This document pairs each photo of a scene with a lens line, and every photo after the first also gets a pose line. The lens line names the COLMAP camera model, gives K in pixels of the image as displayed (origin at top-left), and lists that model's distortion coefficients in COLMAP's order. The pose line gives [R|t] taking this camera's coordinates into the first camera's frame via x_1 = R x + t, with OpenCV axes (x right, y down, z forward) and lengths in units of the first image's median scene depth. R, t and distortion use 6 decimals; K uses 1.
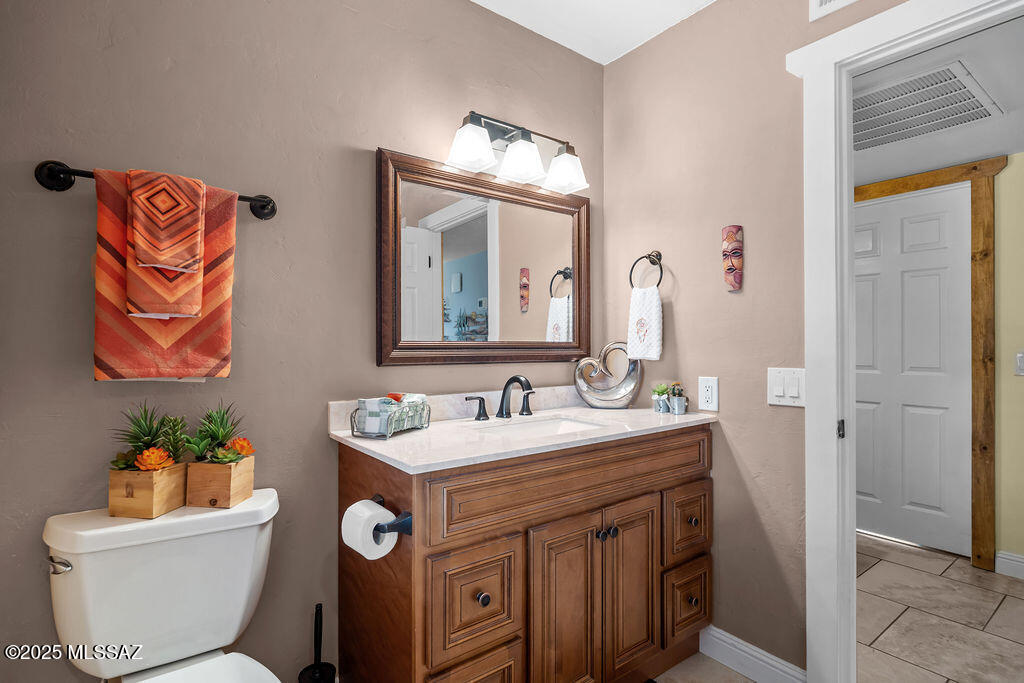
lens RADIAL K [[517.3, 0, 512.0], [0, 517.3, 341.5], [0, 0, 1]] dist [0.000370, 0.000114]
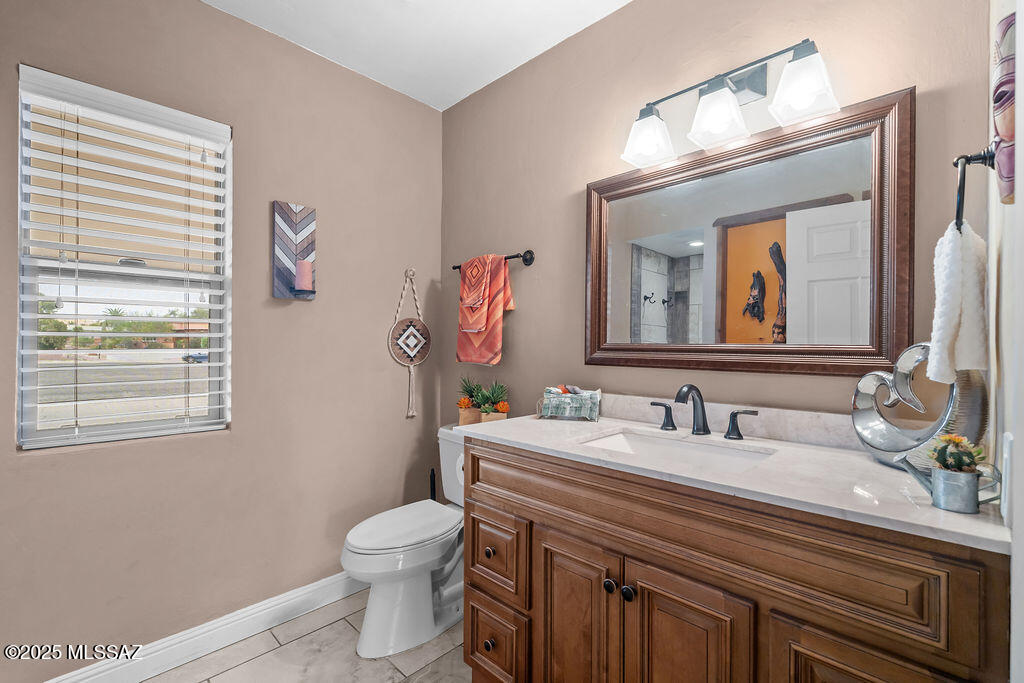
lens RADIAL K [[451.0, 0, 509.5], [0, 451.0, 341.5], [0, 0, 1]] dist [-0.004207, -0.000889]
pose [[0.134758, -0.006494, -0.990857, 0.759174], [-0.003049, 0.999971, -0.006969, 0.002553], [0.990874, 0.003960, 0.134734, 0.674625]]
